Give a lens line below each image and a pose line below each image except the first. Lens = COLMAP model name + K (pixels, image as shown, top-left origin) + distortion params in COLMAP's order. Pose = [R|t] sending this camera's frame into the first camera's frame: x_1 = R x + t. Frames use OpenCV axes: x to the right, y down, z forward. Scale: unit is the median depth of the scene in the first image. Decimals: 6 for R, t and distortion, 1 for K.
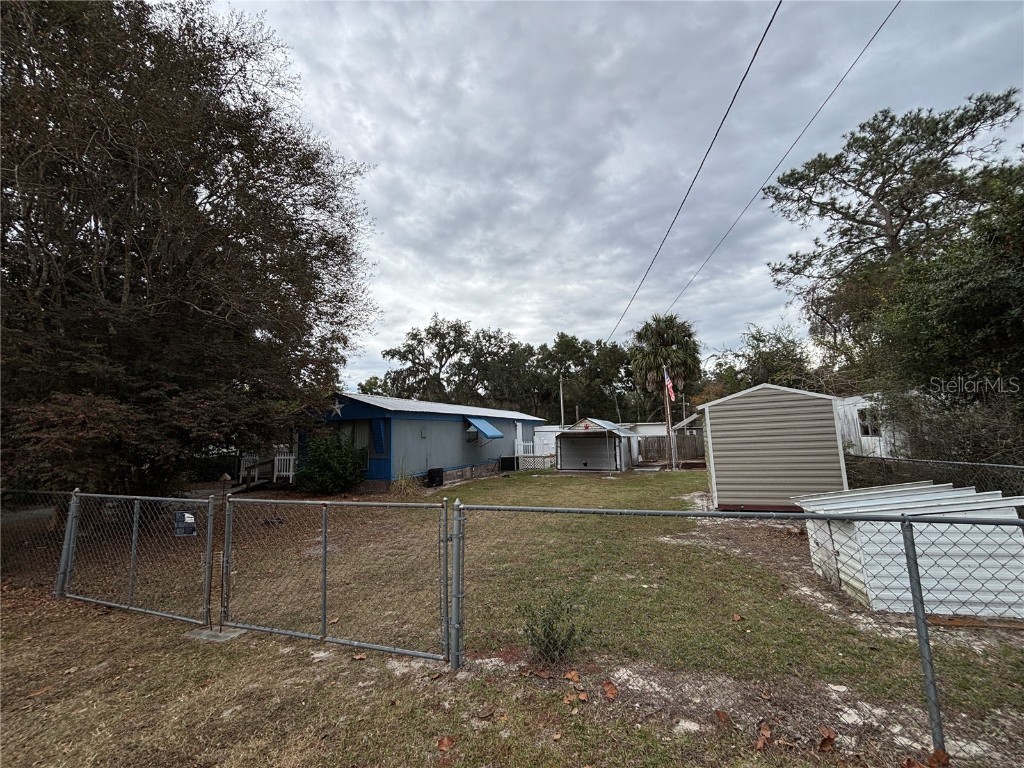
lens RADIAL K [[414.3, 0, 513.5], [0, 414.3, 382.6], [0, 0, 1]] dist [0.002565, 0.000321]
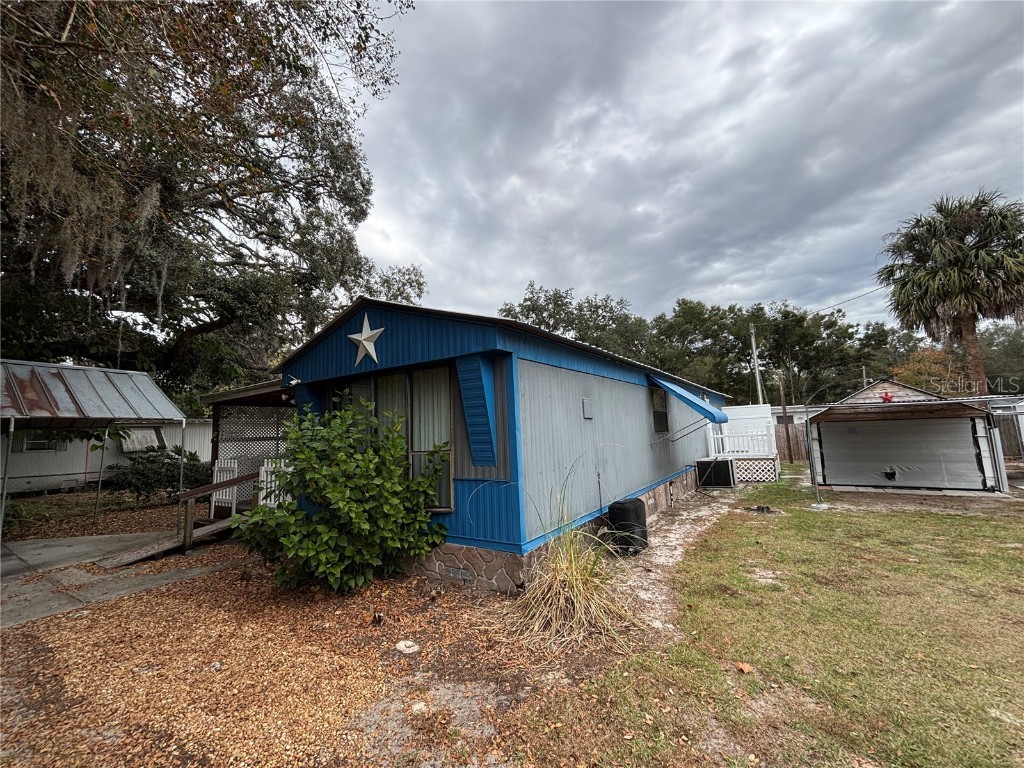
lens RADIAL K [[413.2, 0, 513.2], [0, 413.2, 383.9], [0, 0, 1]] dist [0.002013, 0.000261]
pose [[0.977276, -0.037209, -0.208679, -0.054949], [0.040915, 0.999072, 0.013471, 0.024981], [0.207984, -0.021703, 0.977891, 0.165081]]
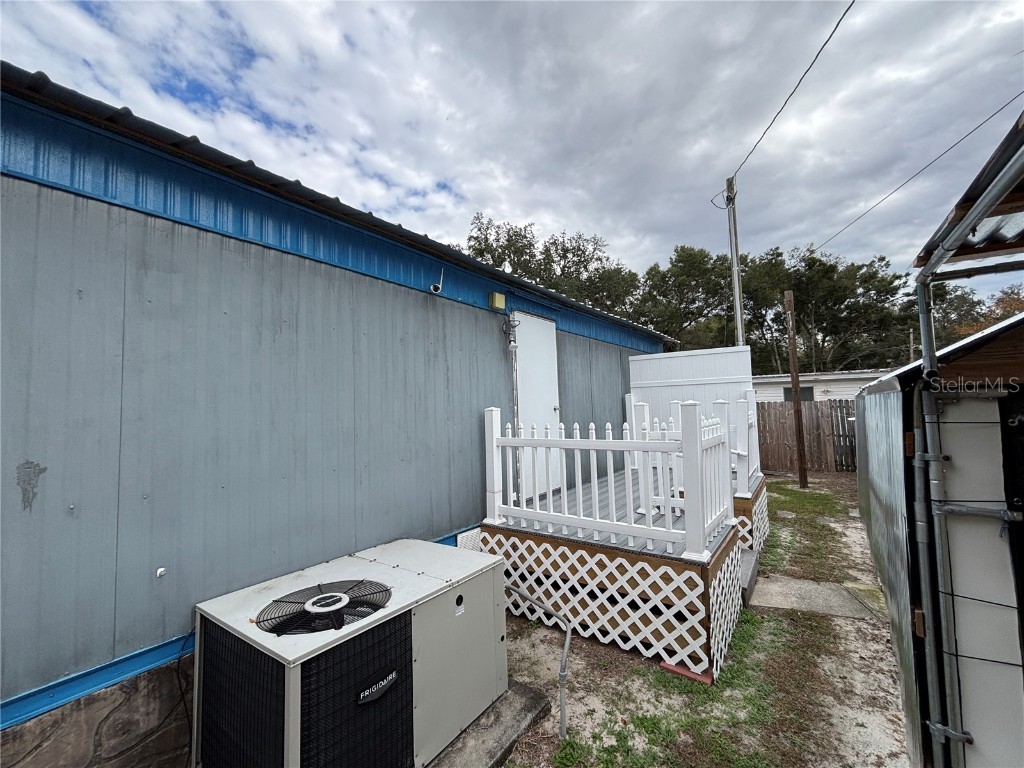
lens RADIAL K [[413.5, 0, 516.5], [0, 413.5, 386.3], [0, 0, 1]] dist [0.000327, 0.000241]
pose [[0.971125, -0.009099, -0.238398, 0.020739], [0.028816, 0.996430, 0.079353, 0.048671], [0.236825, -0.083931, 0.967920, 0.353141]]
